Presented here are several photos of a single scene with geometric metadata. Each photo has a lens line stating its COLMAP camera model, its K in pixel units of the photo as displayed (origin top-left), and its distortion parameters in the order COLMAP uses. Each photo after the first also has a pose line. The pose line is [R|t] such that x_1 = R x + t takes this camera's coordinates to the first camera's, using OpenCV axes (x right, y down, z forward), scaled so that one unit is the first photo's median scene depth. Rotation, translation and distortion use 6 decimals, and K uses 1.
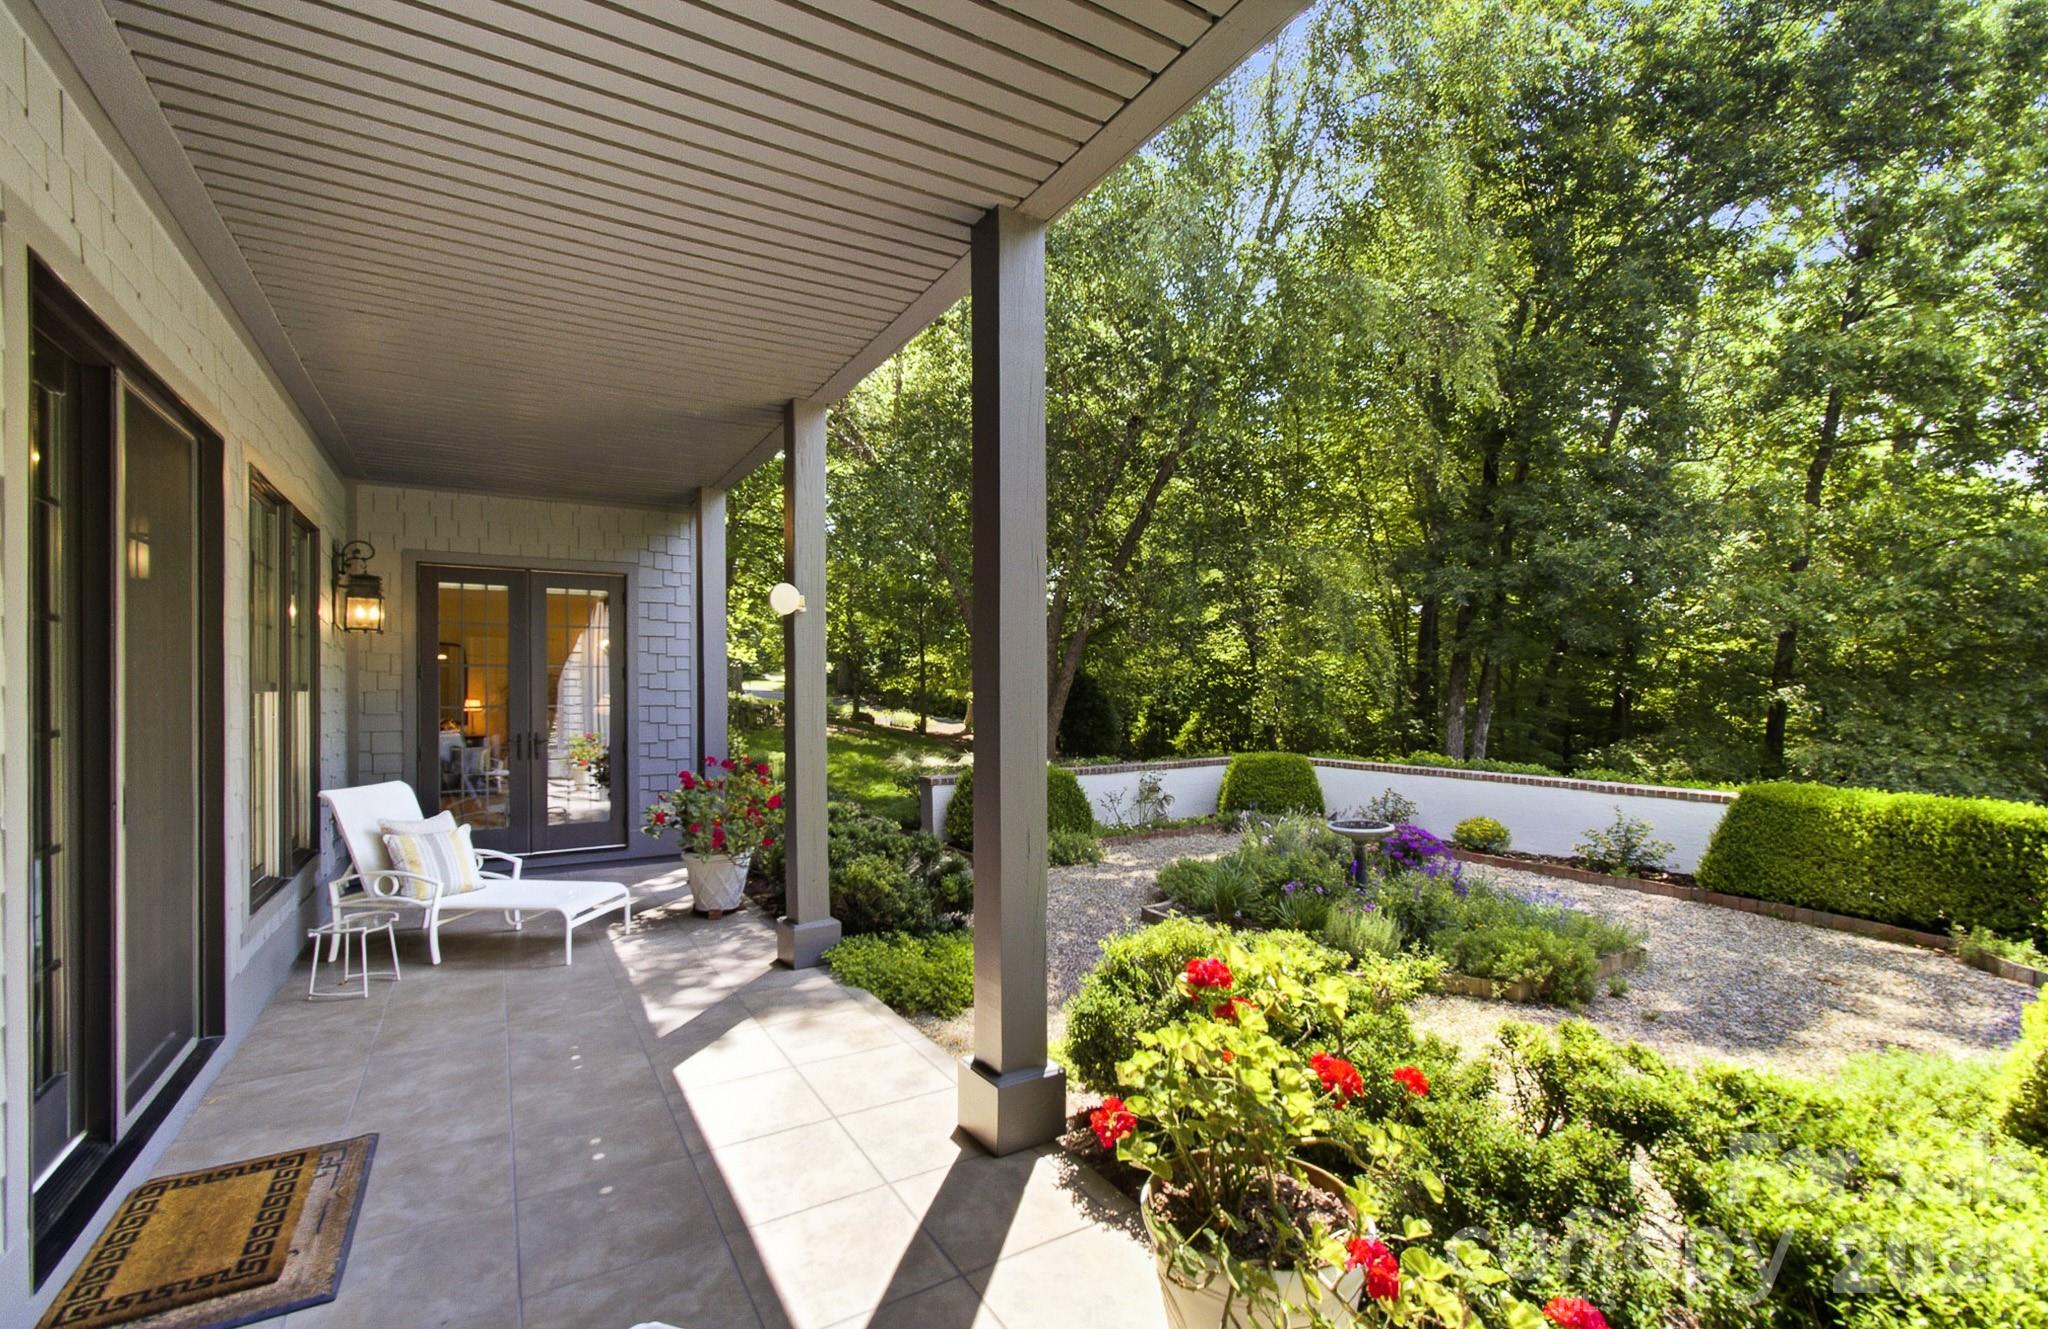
lens RADIAL K [[903.2, 0, 1028.5], [0, 903.2, 675.3], [0, 0, 1]] dist [0.001250, 0.000673]
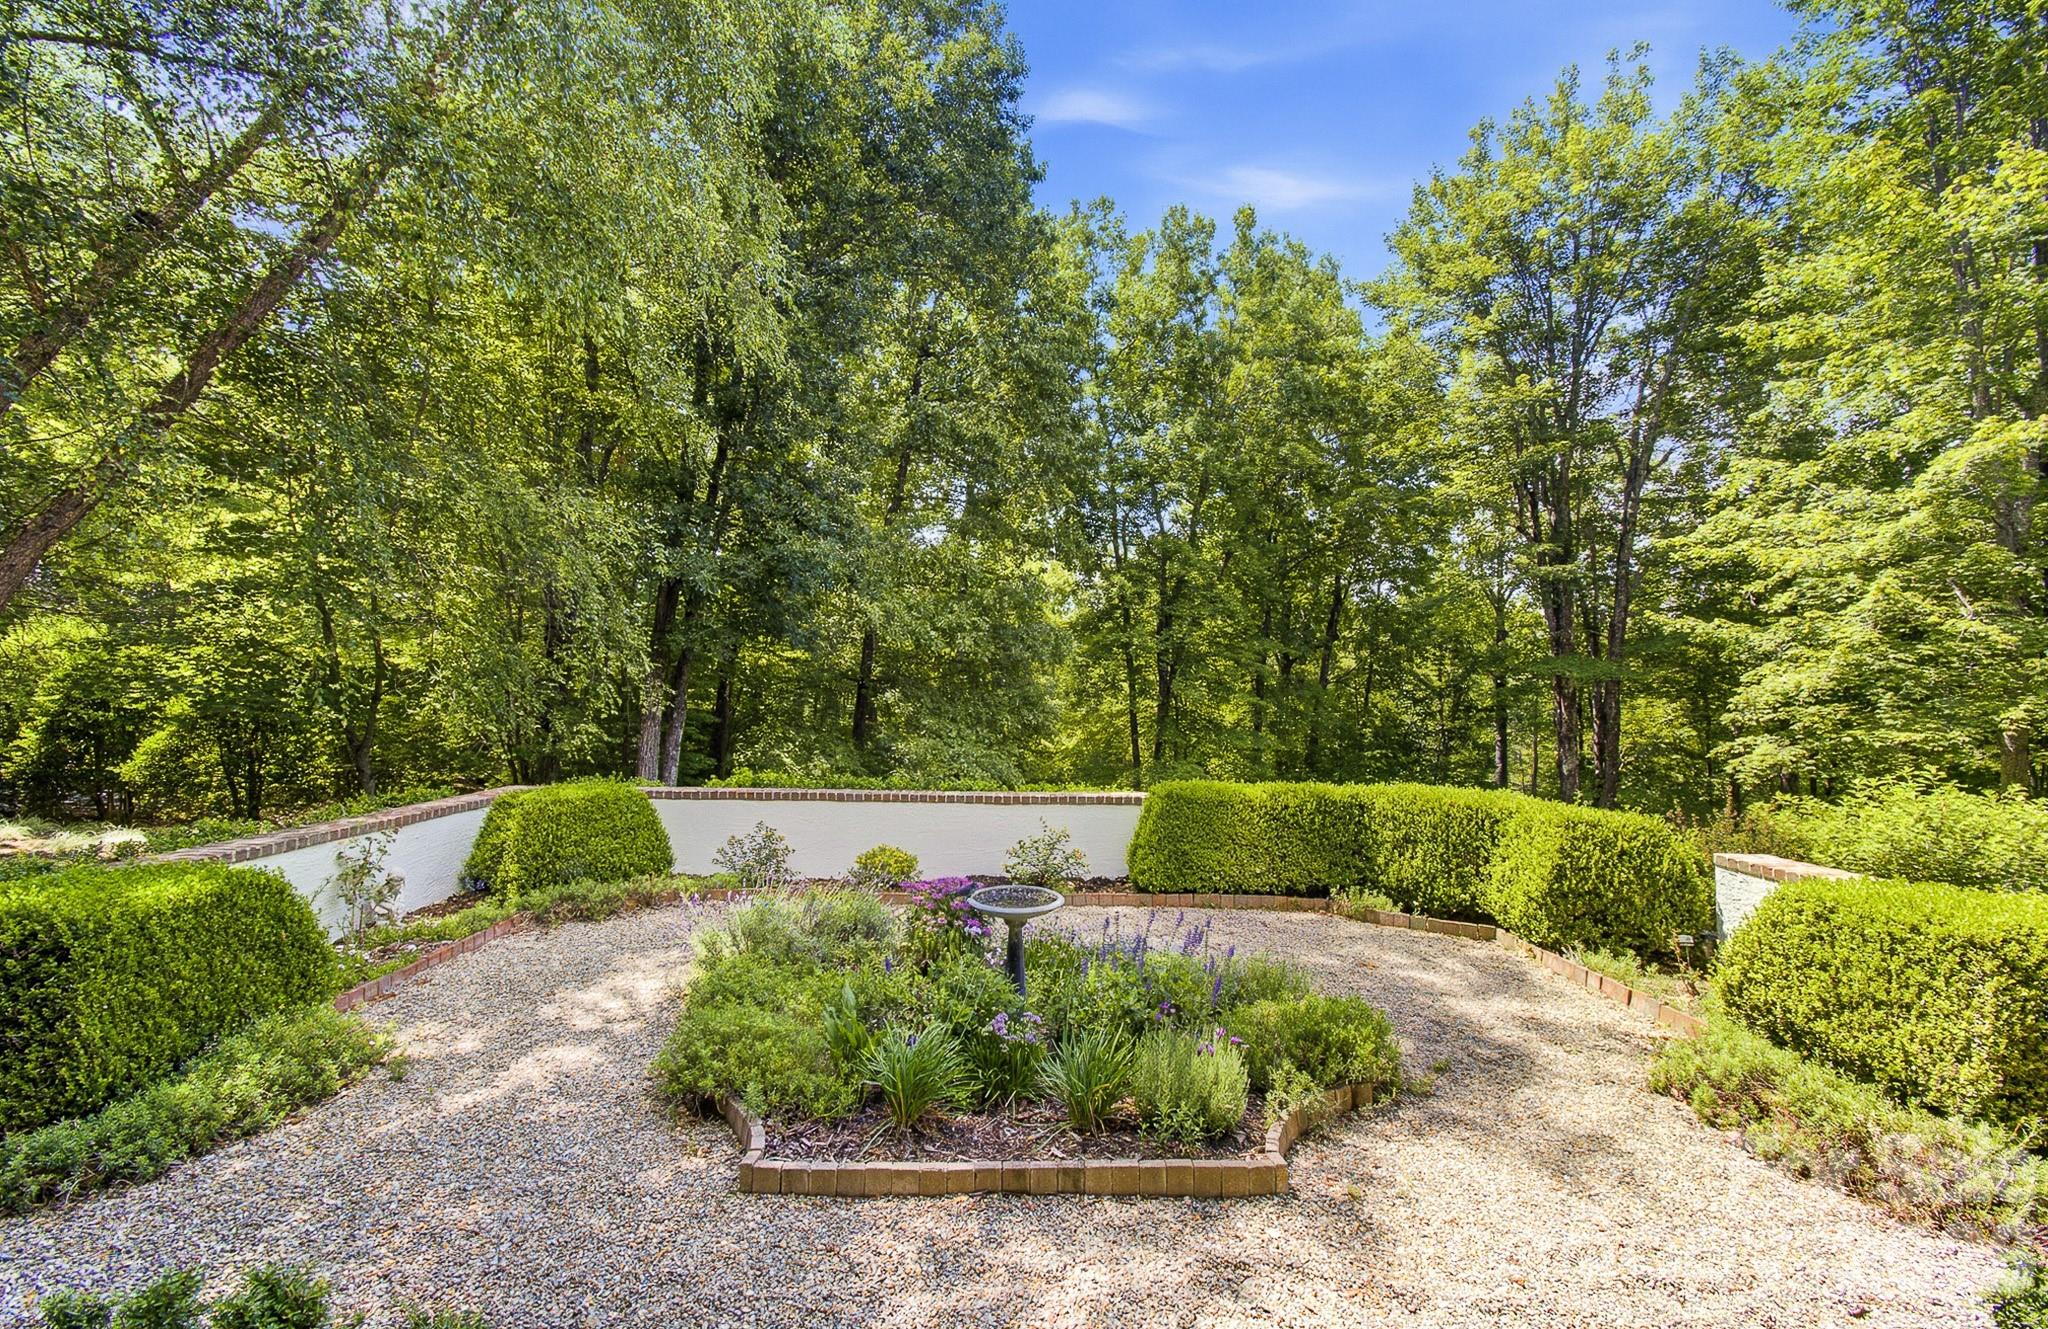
lens RADIAL K [[903.2, 0, 1021.6], [0, 903.2, 683.7], [0, 0, 1]] dist [0.001250, 0.000673]
pose [[0.518285, 0.014437, 0.855086, -0.169105], [-0.022379, 0.999744, -0.003316, 0.008514], [-0.854915, -0.017417, 0.518475, 0.516640]]
